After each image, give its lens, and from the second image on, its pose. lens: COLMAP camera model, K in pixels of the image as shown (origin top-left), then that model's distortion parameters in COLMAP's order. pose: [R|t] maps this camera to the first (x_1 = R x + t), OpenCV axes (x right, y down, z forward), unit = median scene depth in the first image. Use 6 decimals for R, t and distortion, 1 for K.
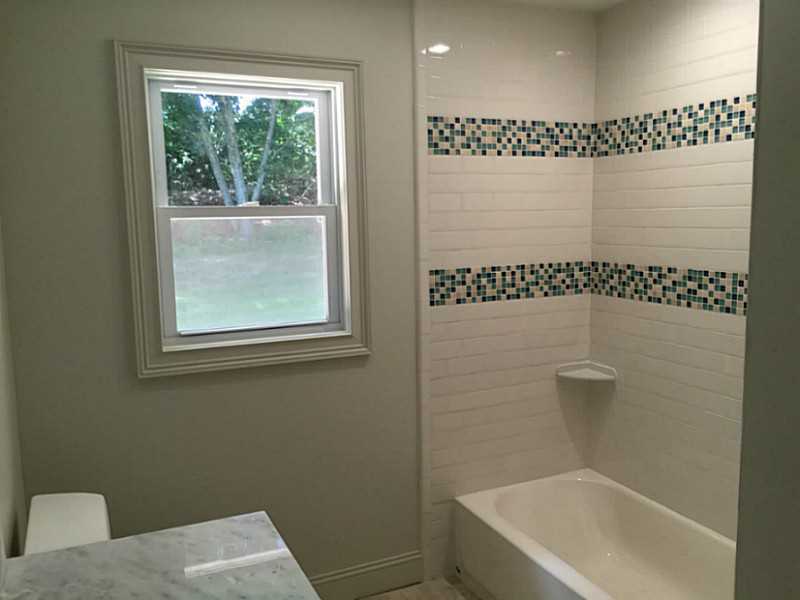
lens RADIAL K [[692.5, 0, 400.8], [0, 692.5, 302.7], [0, 0, 1]] dist [0.062433, -0.080185]
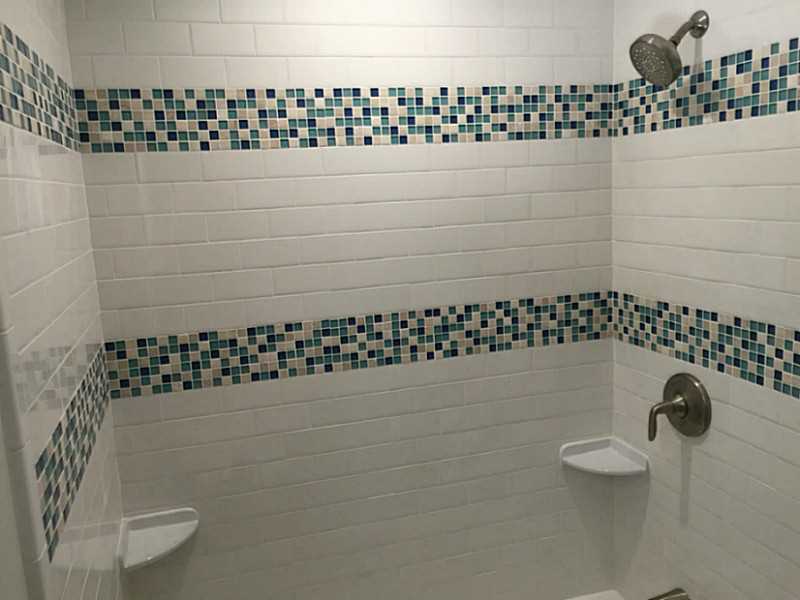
lens RADIAL K [[692.5, 0, 398.8], [0, 692.5, 293.5], [0, 0, 1]] dist [0.062433, -0.080185]
pose [[0.146213, -0.143994, 0.978717, -0.258718], [0.170896, 0.978152, 0.118380, -0.141414], [-0.974380, 0.149950, 0.167627, 0.780571]]
